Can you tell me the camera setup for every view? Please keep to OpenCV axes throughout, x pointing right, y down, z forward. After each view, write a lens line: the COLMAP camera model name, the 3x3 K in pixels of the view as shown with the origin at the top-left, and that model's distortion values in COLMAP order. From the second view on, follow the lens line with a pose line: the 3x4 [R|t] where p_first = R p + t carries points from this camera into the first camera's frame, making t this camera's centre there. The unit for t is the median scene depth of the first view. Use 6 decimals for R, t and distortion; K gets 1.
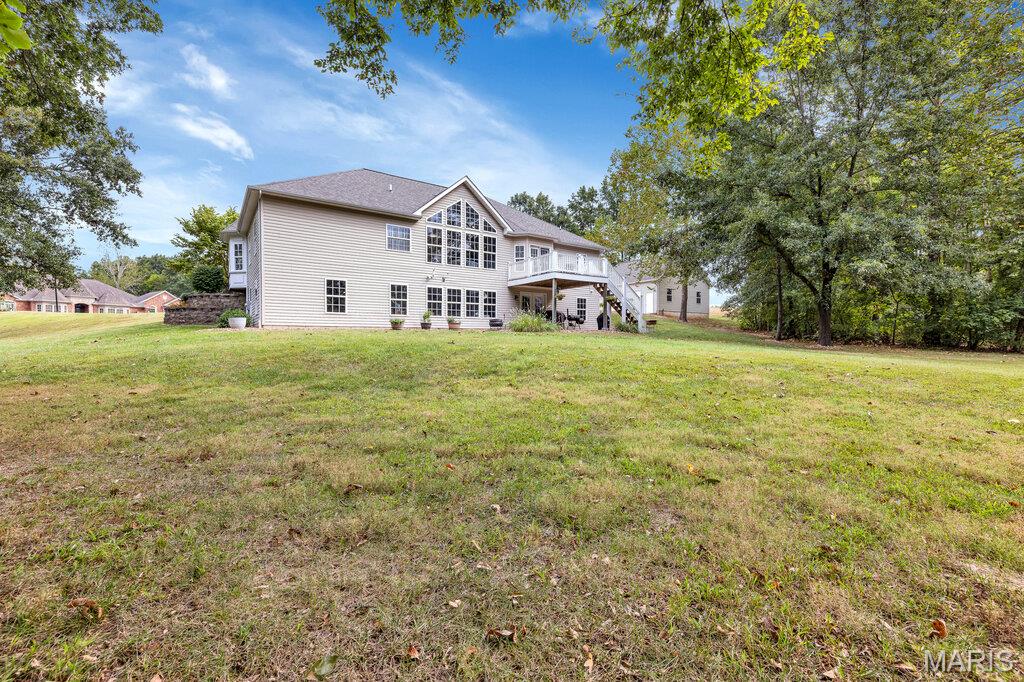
lens RADIAL K [[430.9, 0, 515.5], [0, 430.9, 347.1], [0, 0, 1]] dist [0.000457, 0.000031]
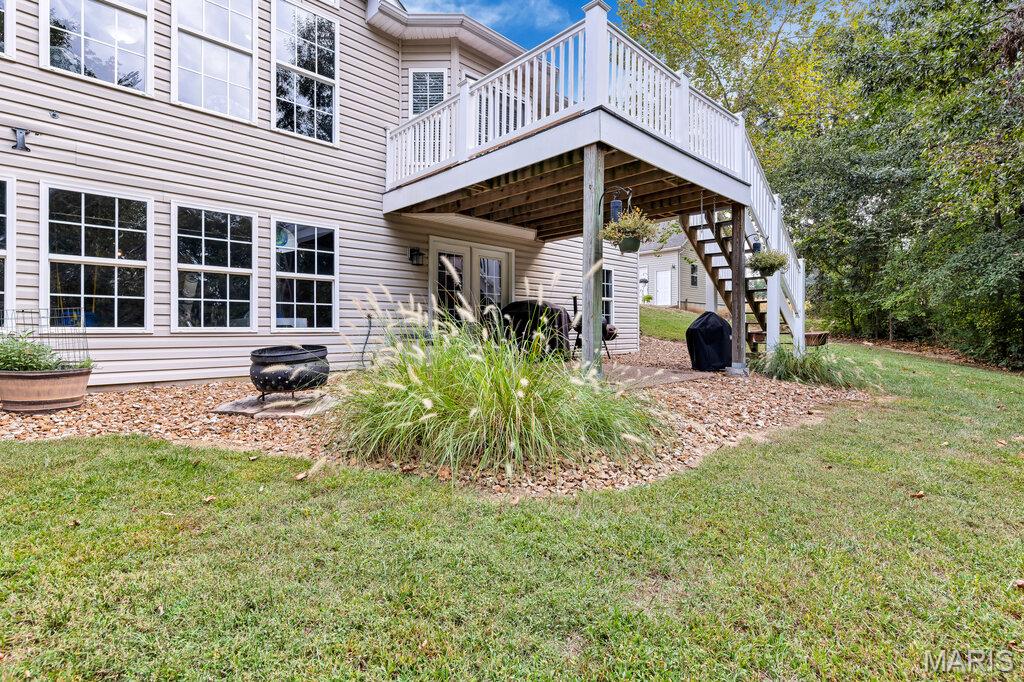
lens RADIAL K [[481.1, 0, 516.6], [0, 481.1, 330.0], [0, 0, 1]] dist [0.005337, -0.000728]
pose [[0.986806, -0.000185, 0.161907, 0.016947], [0.003188, 0.999828, -0.018288, -0.062672], [-0.161875, 0.018563, 0.986637, 0.710621]]
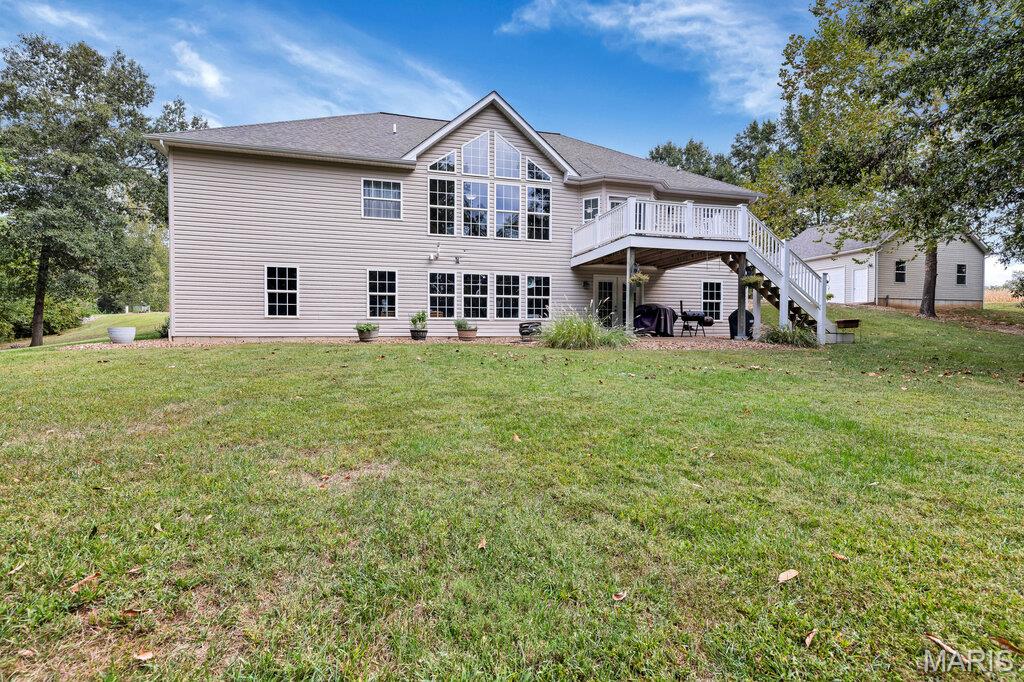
lens RADIAL K [[481.1, 0, 514.0], [0, 481.1, 341.9], [0, 0, 1]] dist [0.005337, -0.000728]
pose [[0.941787, 0.007468, -0.336127, 0.142240], [-0.007859, 0.999969, 0.000197, -0.035051], [0.336118, 0.002456, 0.941817, 0.341756]]
